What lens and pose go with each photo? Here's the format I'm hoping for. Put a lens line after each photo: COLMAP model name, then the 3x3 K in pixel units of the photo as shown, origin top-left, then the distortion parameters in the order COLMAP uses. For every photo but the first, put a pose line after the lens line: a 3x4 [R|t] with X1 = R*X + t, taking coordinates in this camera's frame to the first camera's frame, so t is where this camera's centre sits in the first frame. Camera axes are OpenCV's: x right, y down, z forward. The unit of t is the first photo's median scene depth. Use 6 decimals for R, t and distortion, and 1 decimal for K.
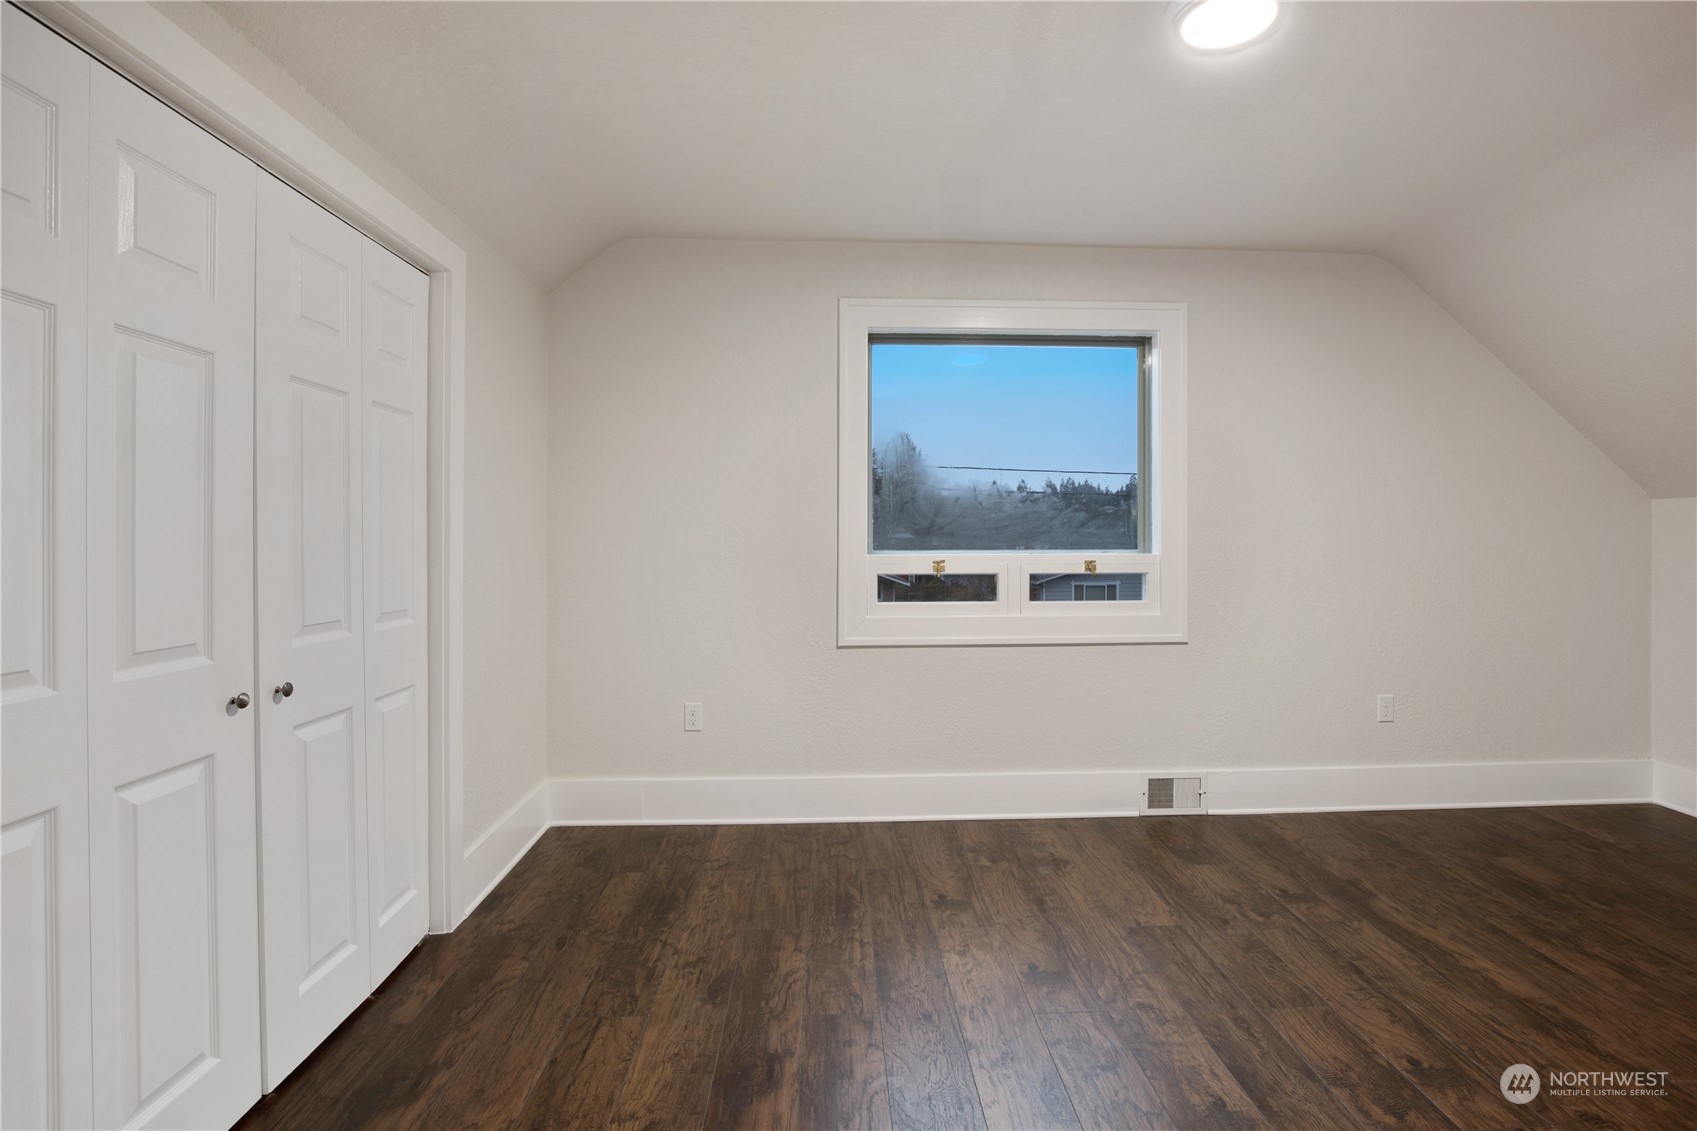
lens RADIAL K [[790.8, 0, 853.8], [0, 790.8, 553.8], [0, 0, 1]] dist [-0.017336, 0.000904]
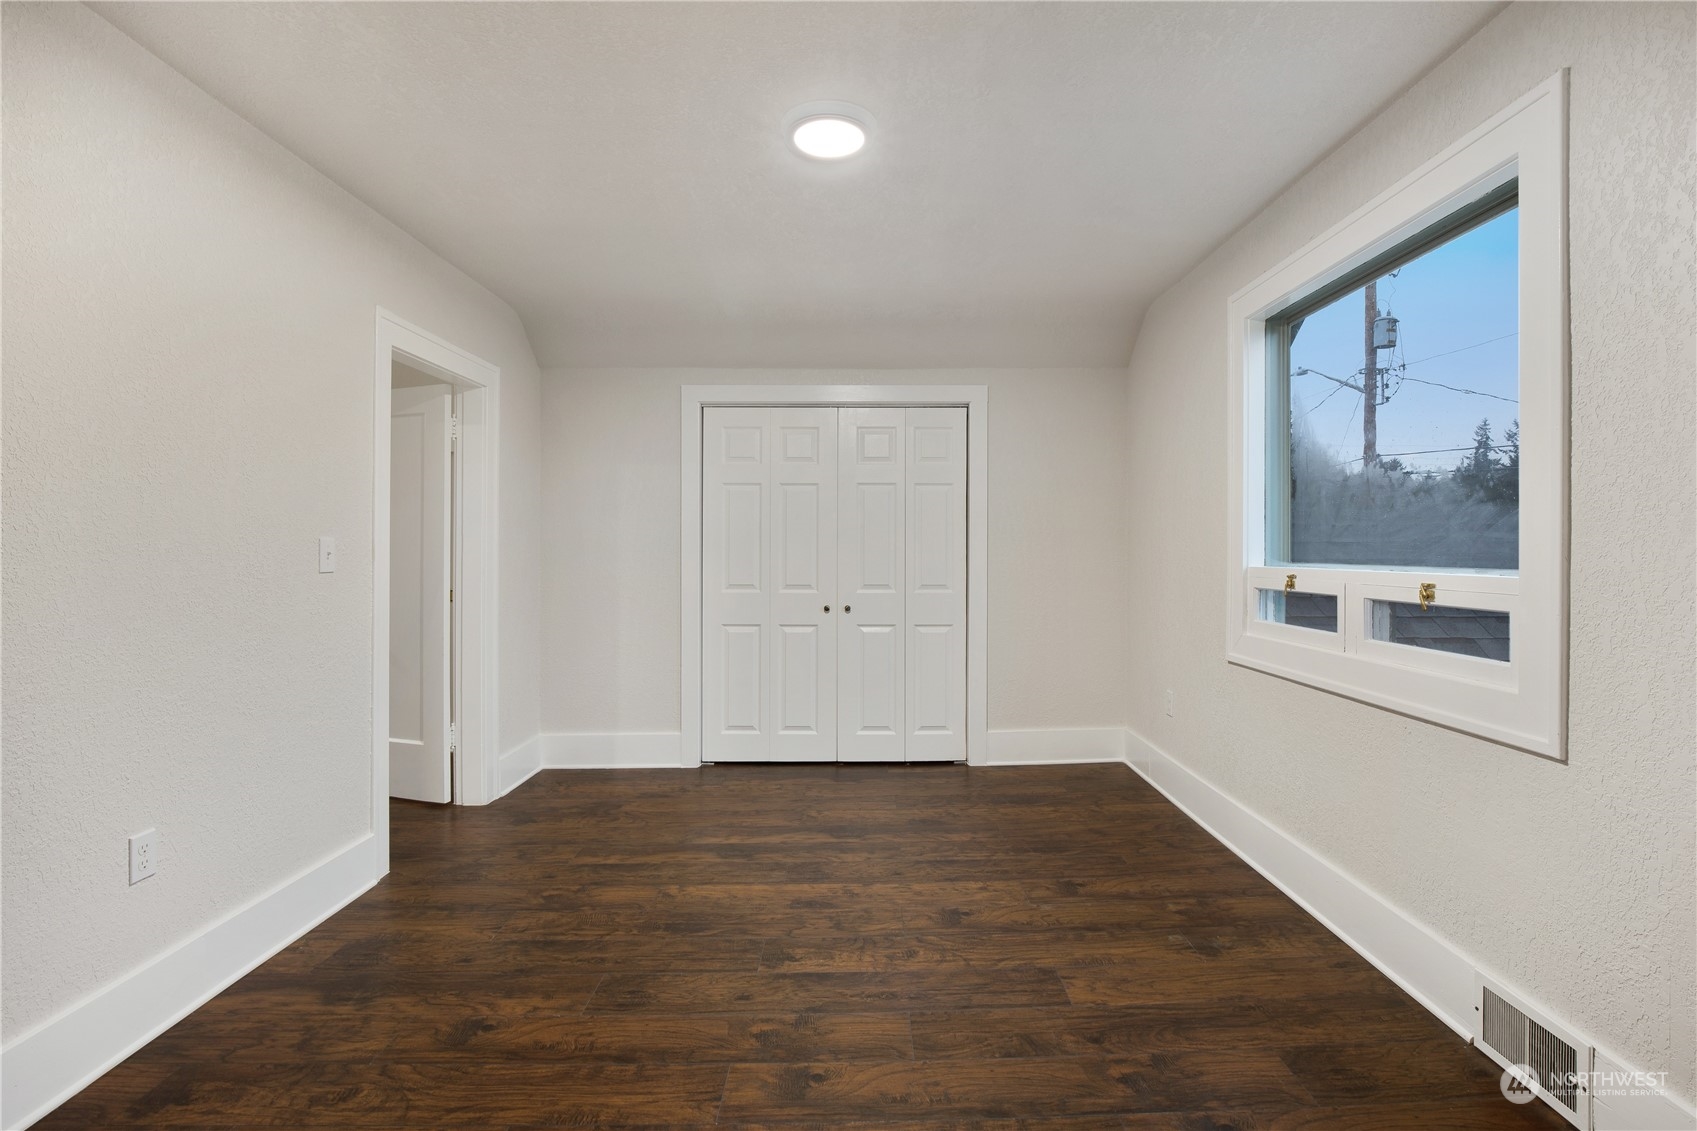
lens RADIAL K [[775.7, 0, 887.8], [0, 775.7, 544.6], [0, 0, 1]] dist [-0.014297, 0.000427]
pose [[-0.013990, -0.005127, -0.999889, 1.189891], [-0.016943, 0.999844, -0.004890, -0.016057], [0.999759, 0.016873, -0.014074, 0.762263]]
